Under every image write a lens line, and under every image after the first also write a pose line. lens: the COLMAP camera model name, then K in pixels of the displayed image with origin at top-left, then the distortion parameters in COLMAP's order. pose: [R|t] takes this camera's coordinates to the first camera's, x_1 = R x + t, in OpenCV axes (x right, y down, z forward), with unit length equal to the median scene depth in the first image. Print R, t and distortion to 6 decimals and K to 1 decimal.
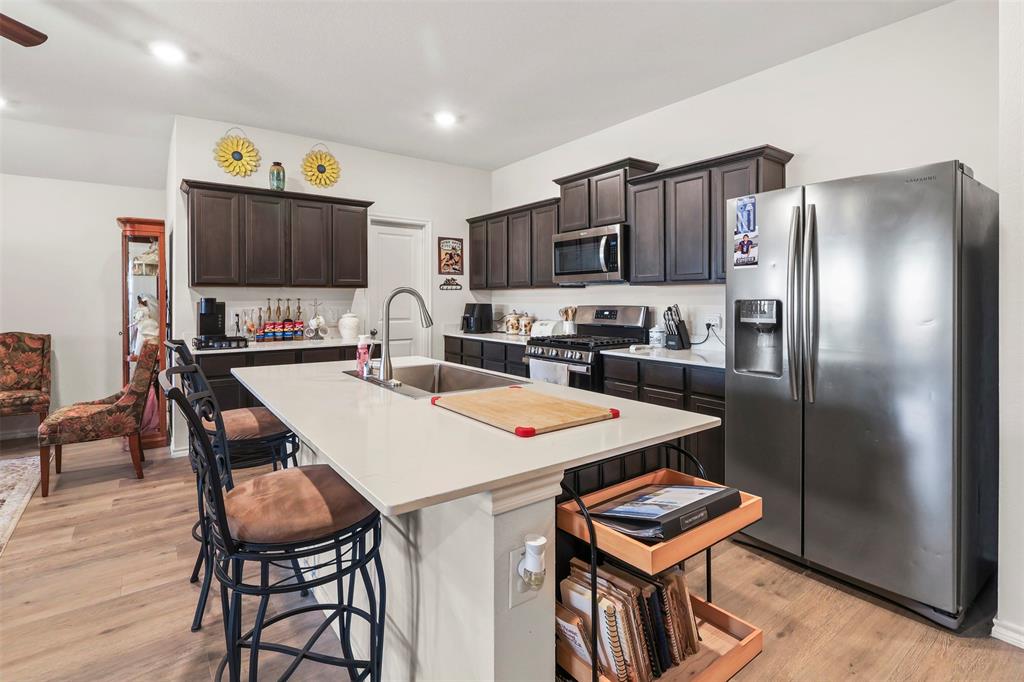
lens RADIAL K [[479.0, 0, 498.9], [0, 479.0, 304.1], [0, 0, 1]] dist [-0.007302, 0.001734]
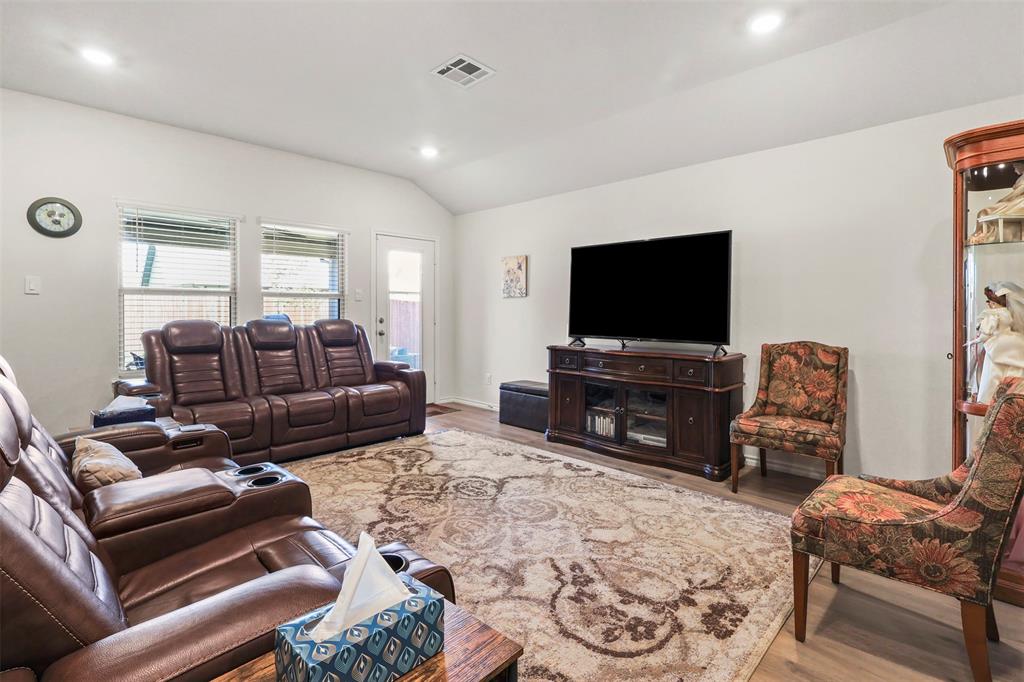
lens RADIAL K [[479.0, 0, 518.1], [0, 479.0, 314.3], [0, 0, 1]] dist [-0.007302, 0.001734]
pose [[0.153562, 0.007064, -0.988114, -0.314137], [-0.005486, 0.999965, 0.006296, 0.012018], [0.988124, 0.004454, 0.153595, 0.406920]]
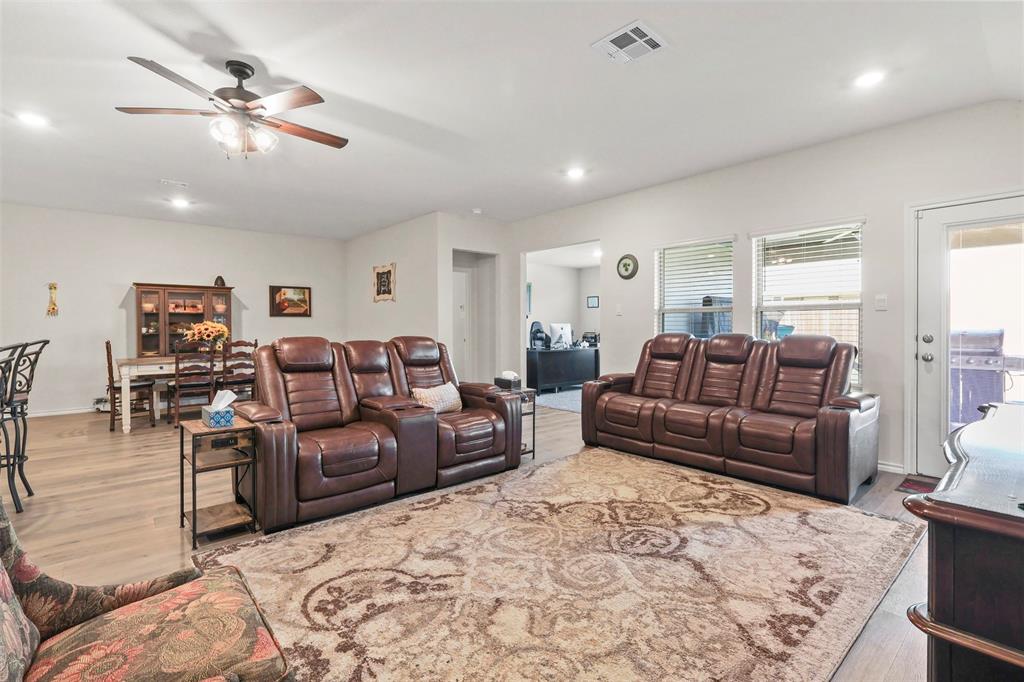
lens RADIAL K [[479.0, 0, 510.5], [0, 479.0, 332.4], [0, 0, 1]] dist [-0.007302, 0.001734]
pose [[-0.997635, 0.003675, -0.068639, -0.799755], [0.002370, 0.999815, 0.019082, 0.009725], [0.068696, 0.018874, -0.997459, 0.990653]]
